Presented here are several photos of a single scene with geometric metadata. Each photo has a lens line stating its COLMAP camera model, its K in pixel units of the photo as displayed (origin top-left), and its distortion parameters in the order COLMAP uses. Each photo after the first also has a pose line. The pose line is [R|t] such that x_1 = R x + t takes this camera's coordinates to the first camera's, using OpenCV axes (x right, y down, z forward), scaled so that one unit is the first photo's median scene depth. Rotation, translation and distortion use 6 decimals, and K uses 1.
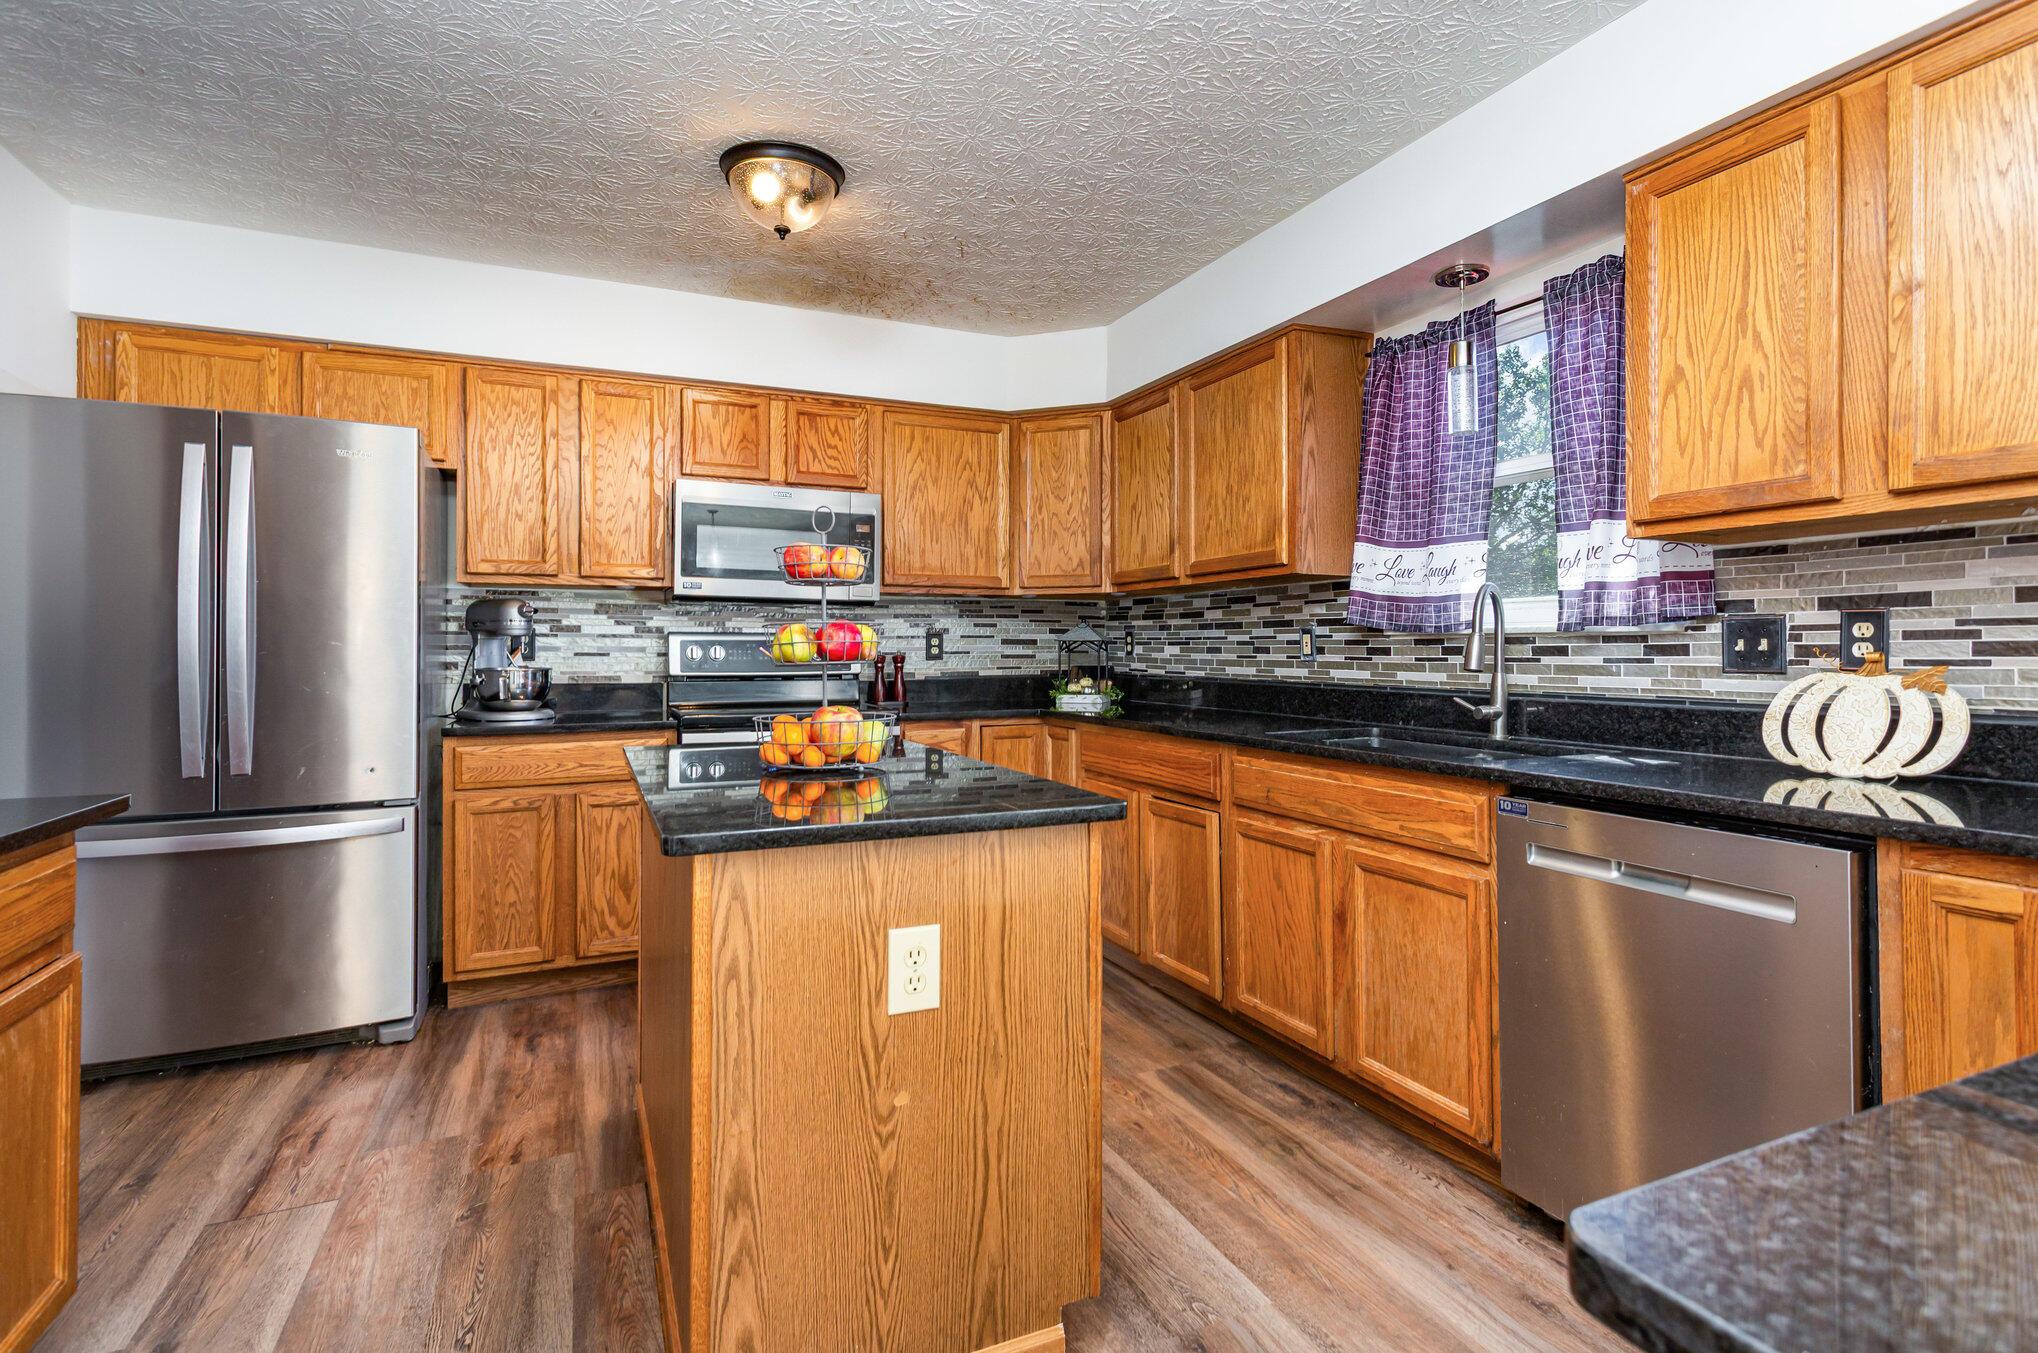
lens RADIAL K [[979.1, 0, 1046.8], [0, 979.1, 639.6], [0, 0, 1]] dist [0.005725, 0.001765]
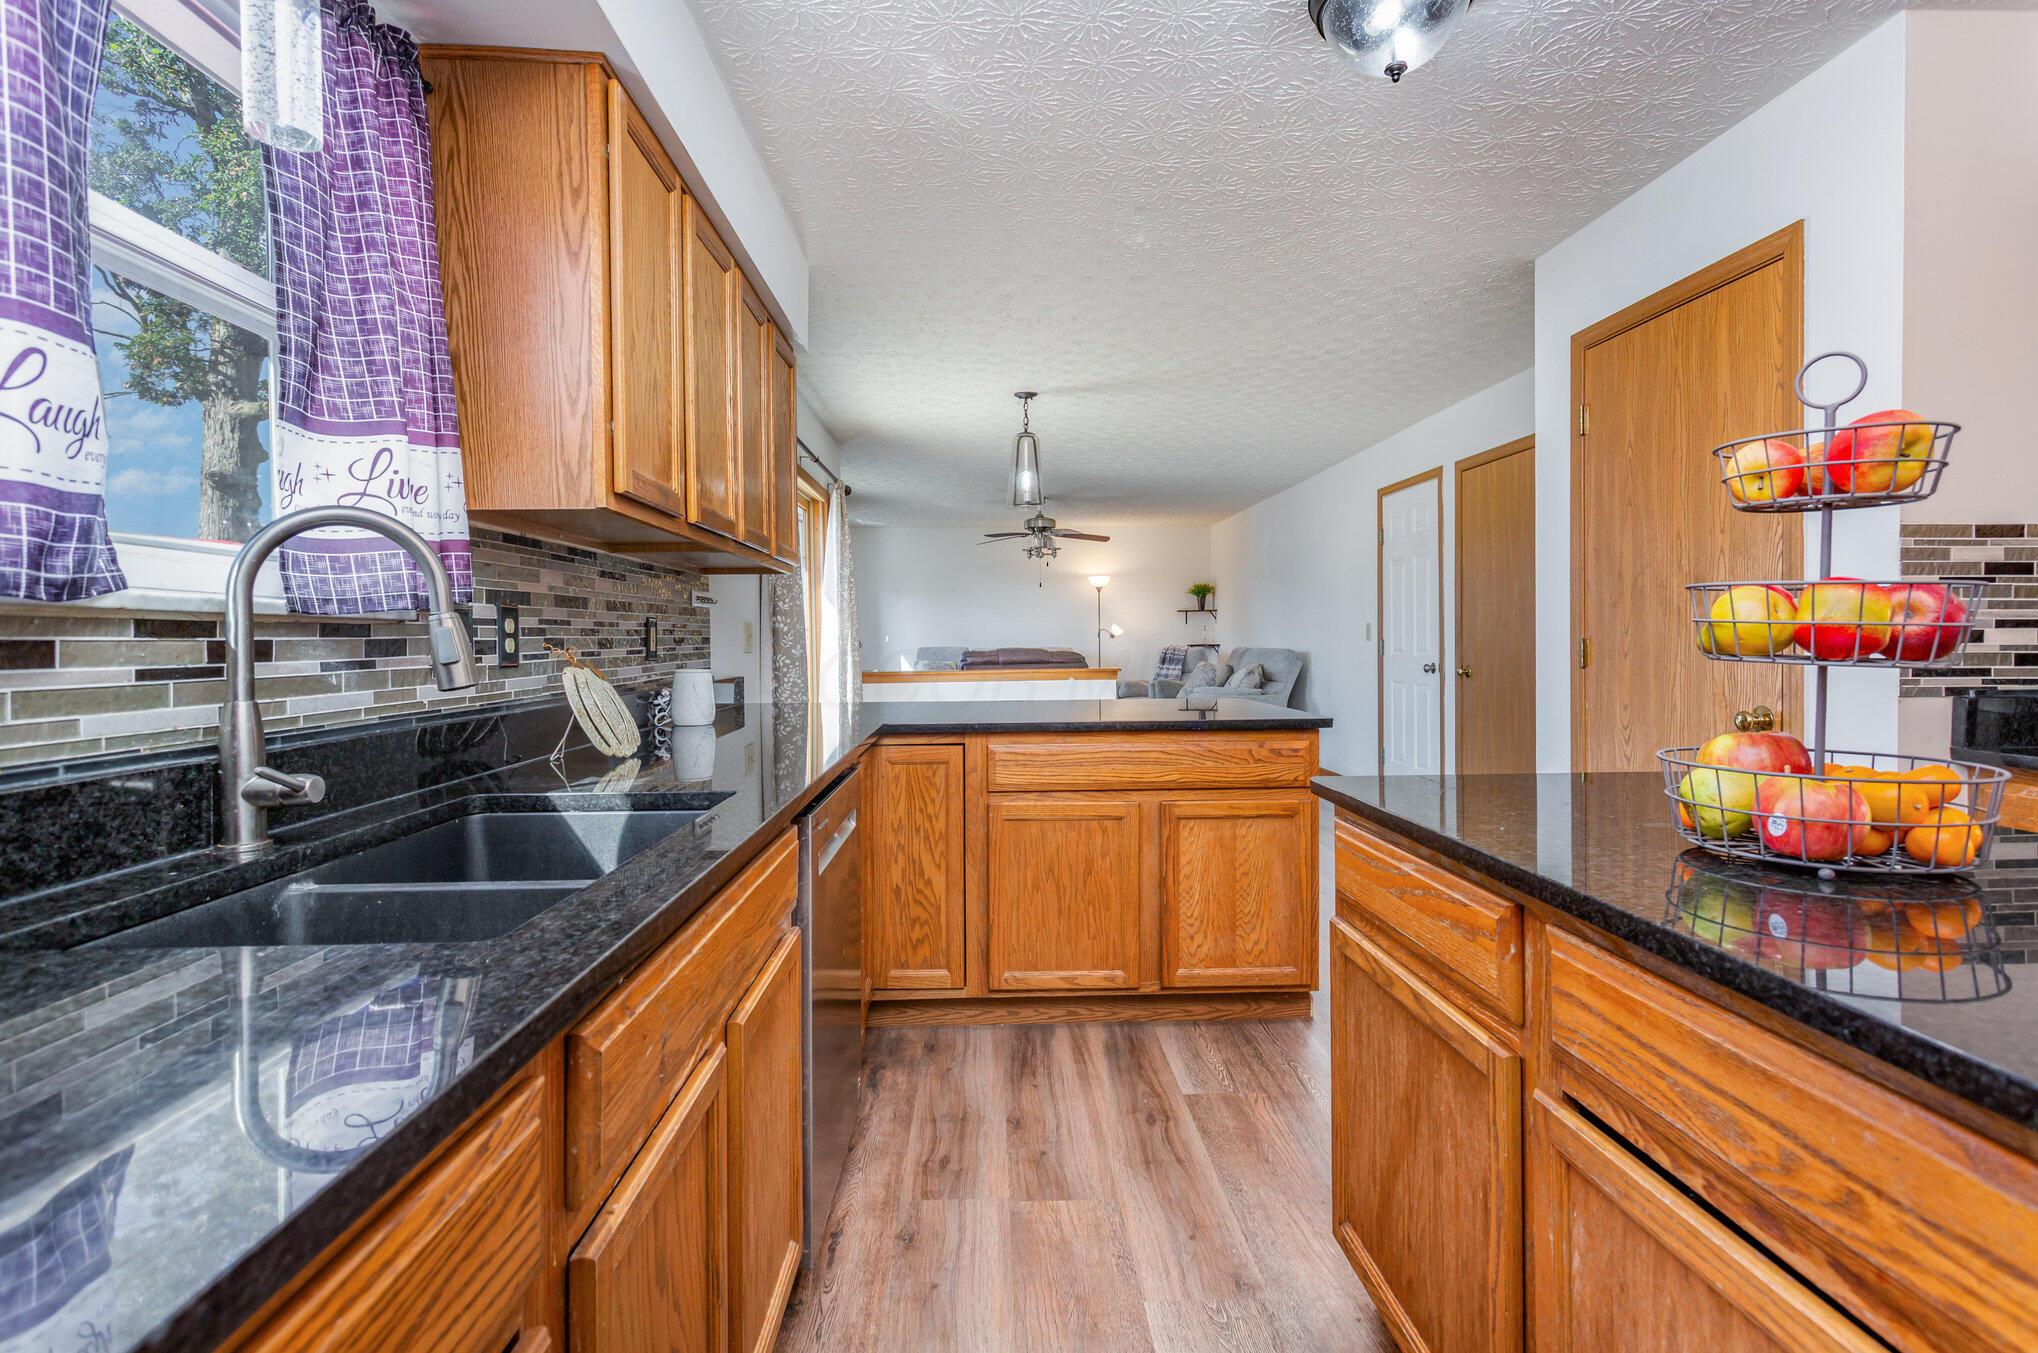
lens RADIAL K [[979.1, 0, 1016.6], [0, 979.1, 657.4], [0, 0, 1]] dist [0.005725, 0.001765]
pose [[-0.913012, 0.005209, 0.407900, -0.027053], [0.010206, 0.999897, 0.010075, 0.009782], [-0.407806, 0.013361, -0.912971, 0.945568]]
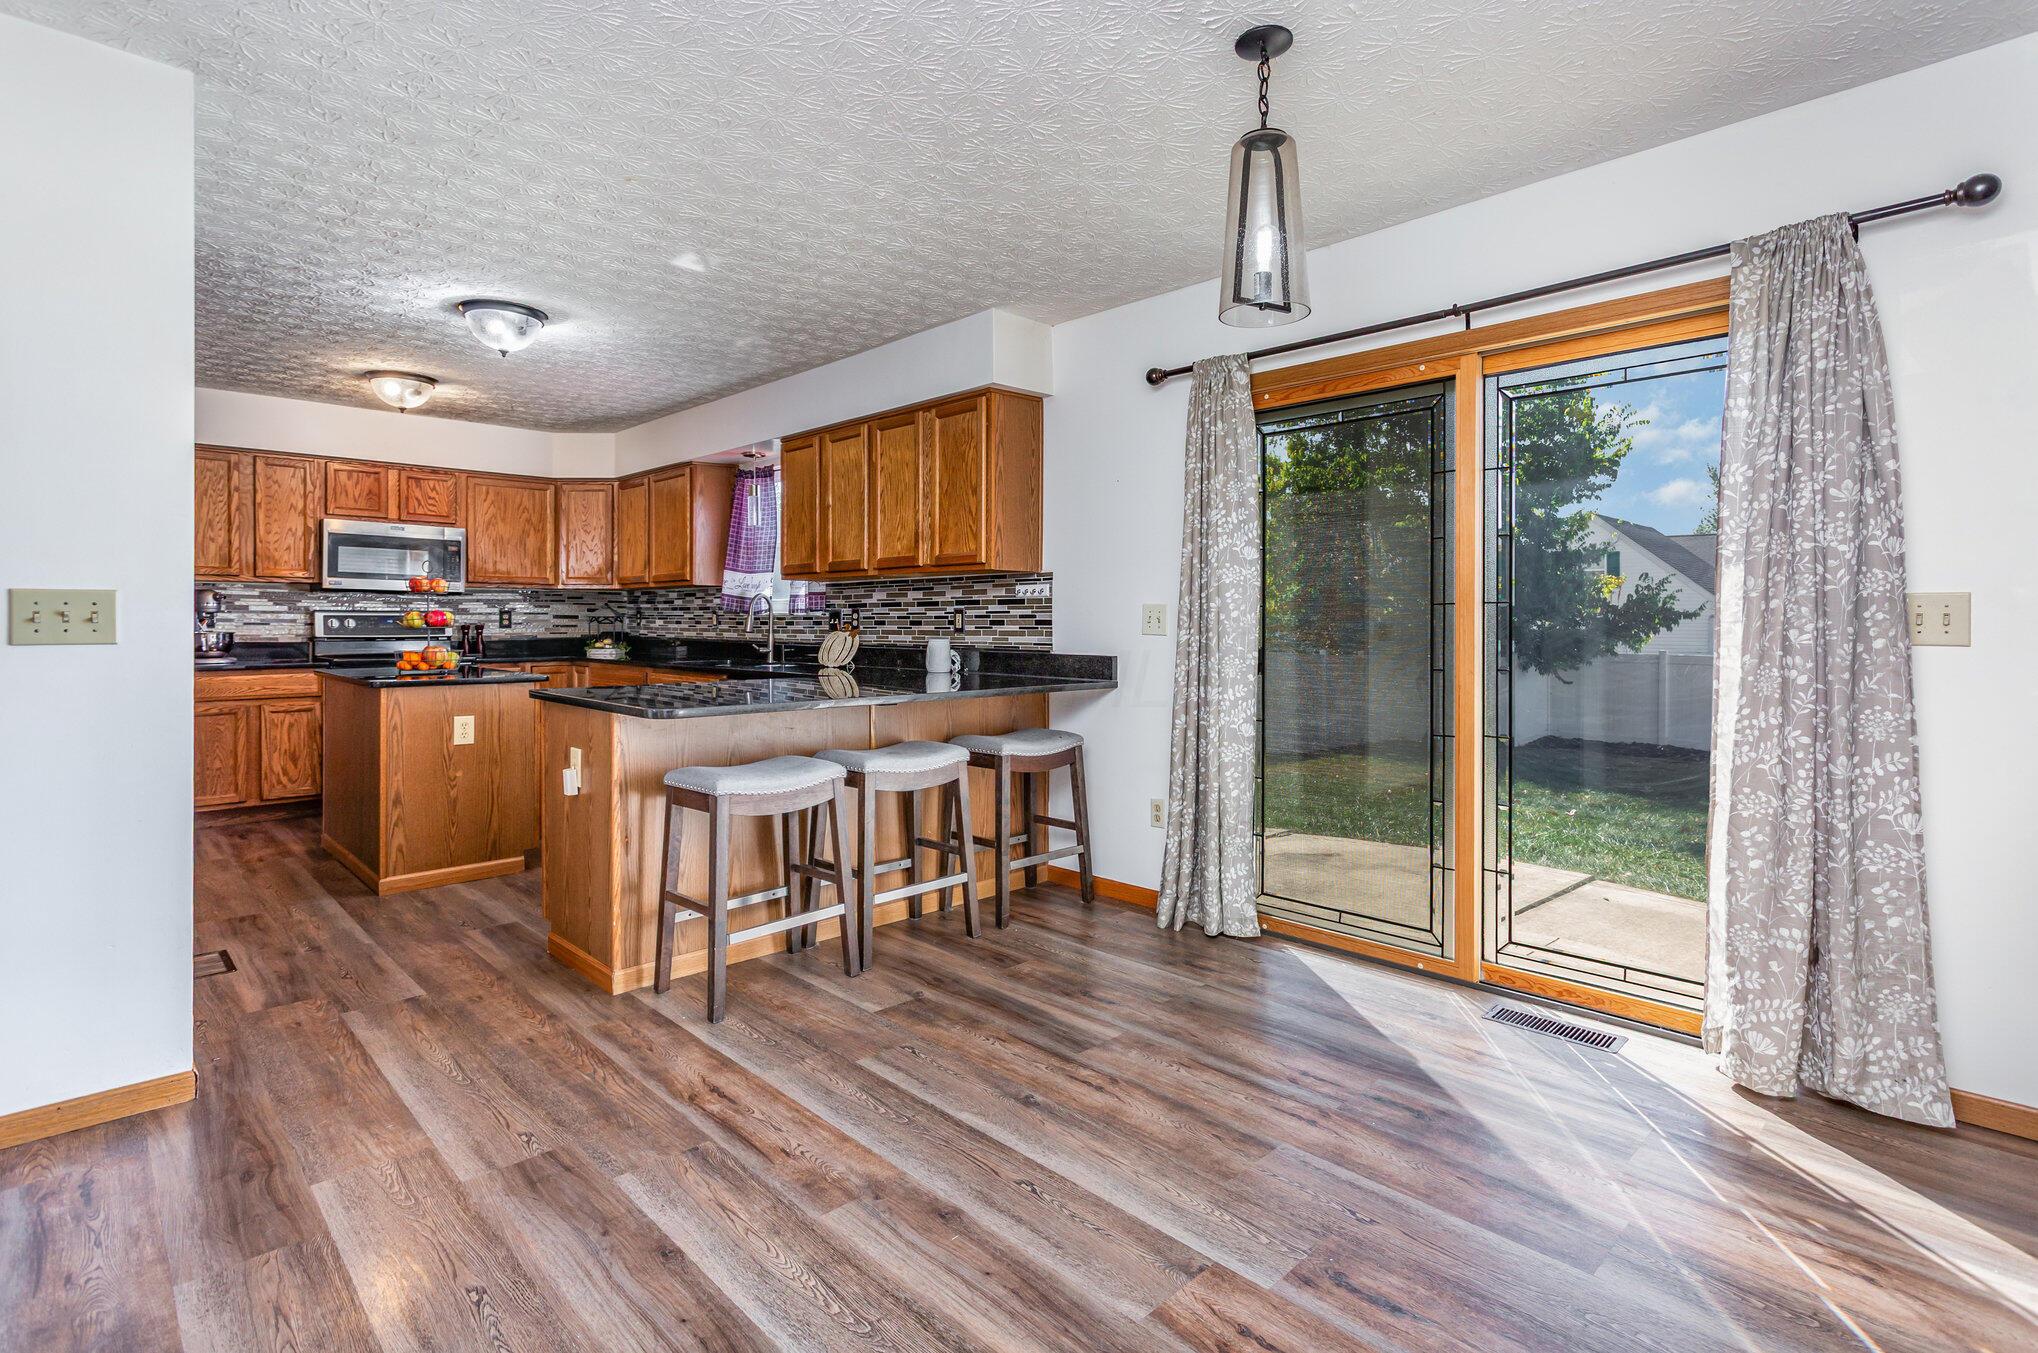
lens RADIAL K [[979.1, 0, 1024.9], [0, 979.1, 624.7], [0, 0, 1]] dist [0.005725, 0.001765]
pose [[0.946575, 0.002049, 0.322477, 0.214470], [-0.006310, 0.999906, 0.012168, -0.011825], [-0.322422, -0.013552, 0.946499, -0.982859]]
